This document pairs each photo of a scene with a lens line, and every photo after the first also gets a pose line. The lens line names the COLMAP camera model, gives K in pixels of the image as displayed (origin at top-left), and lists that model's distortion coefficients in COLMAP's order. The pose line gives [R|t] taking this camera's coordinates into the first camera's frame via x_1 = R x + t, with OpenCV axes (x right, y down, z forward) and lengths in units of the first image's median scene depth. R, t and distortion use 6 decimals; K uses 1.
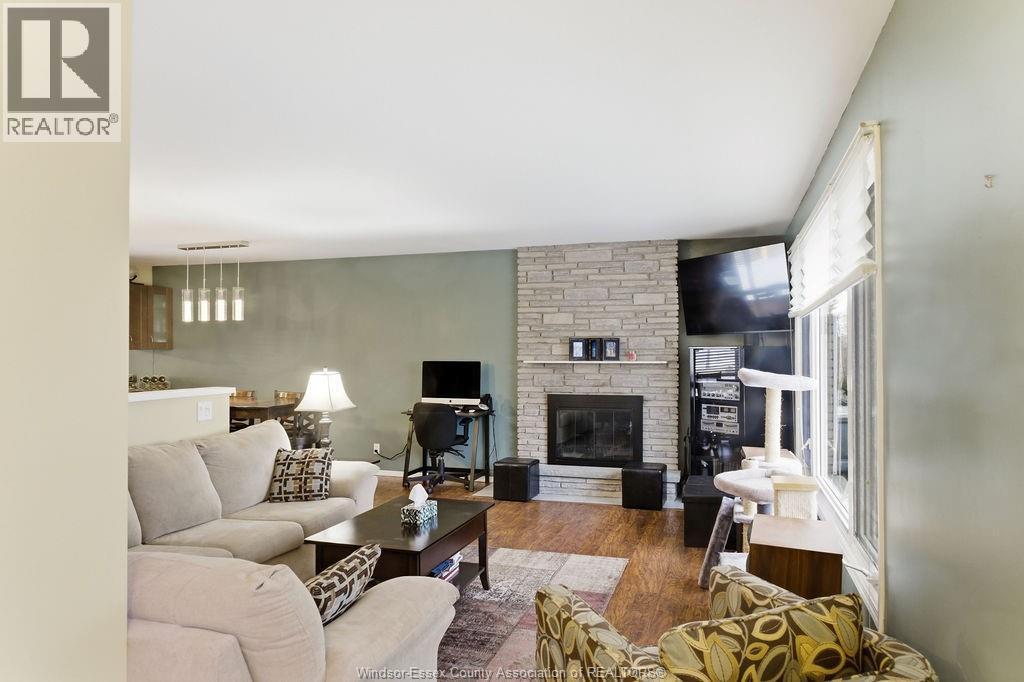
lens RADIAL K [[684.6, 0, 513.1], [0, 684.6, 350.5], [0, 0, 1]] dist [-0.016730, 0.004430]
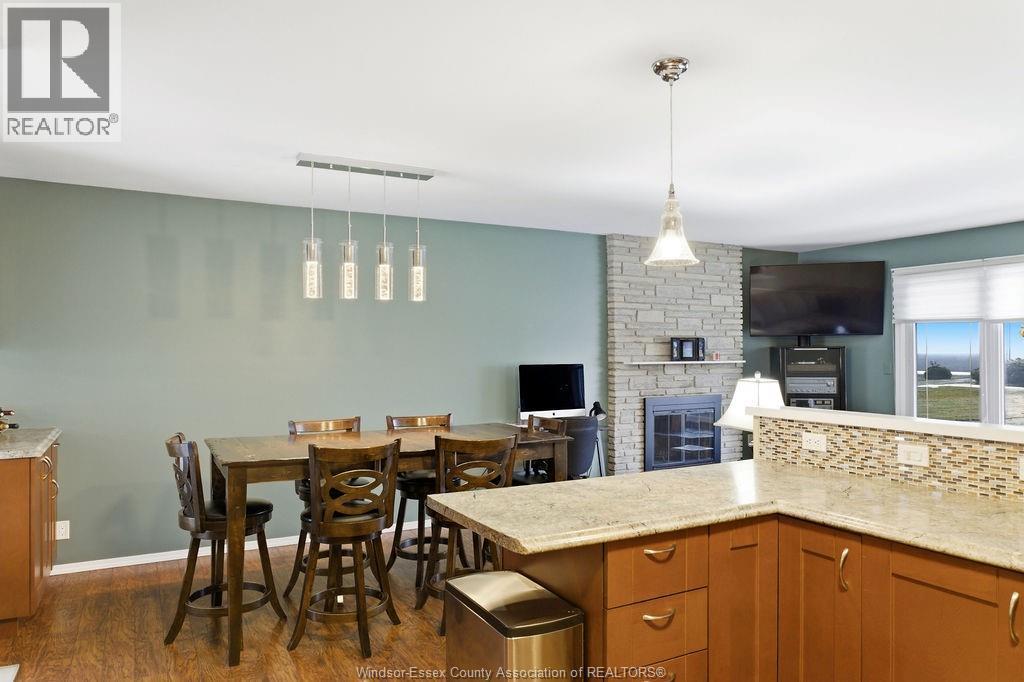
lens RADIAL K [[684.8, 0, 512.0], [0, 684.8, 341.0], [0, 0, 1]] dist [-0.008765, 0.001782]
pose [[0.693208, 0.007562, 0.720697, -0.748278], [-0.000491, 0.999950, -0.010019, -0.003689], [-0.720737, 0.006591, 0.693177, 0.503234]]
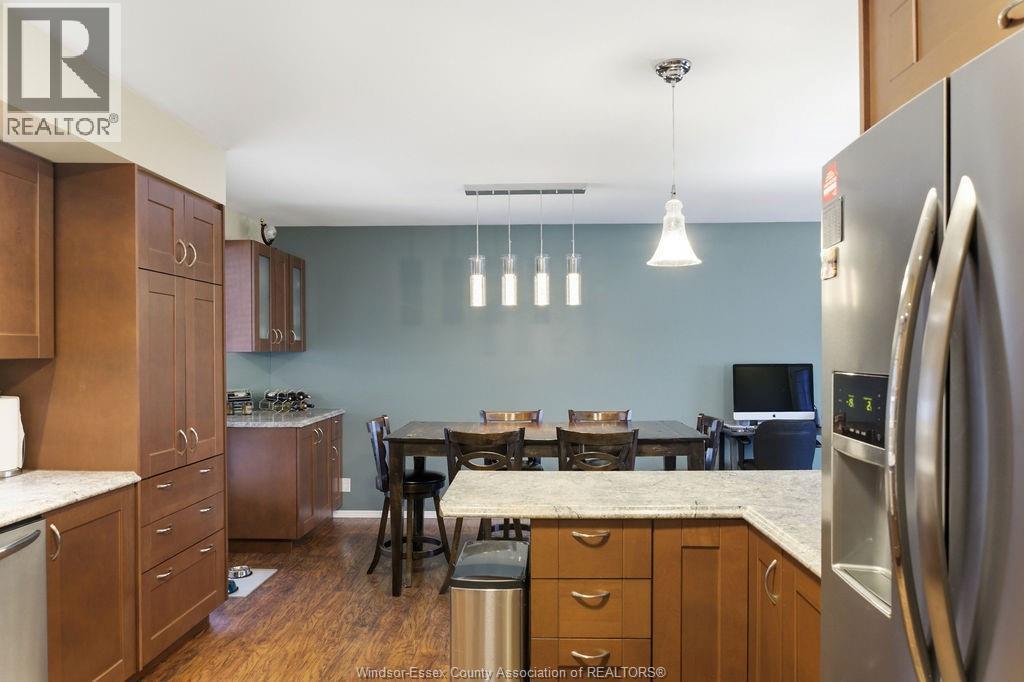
lens RADIAL K [[684.6, 0, 513.1], [0, 684.6, 350.5], [0, 0, 1]] dist [-0.016730, 0.004430]
pose [[0.960547, -0.007462, 0.278019, -0.616292], [0.006643, 0.999970, 0.003885, -0.003980], [-0.278040, -0.001885, 0.960568, 0.369475]]
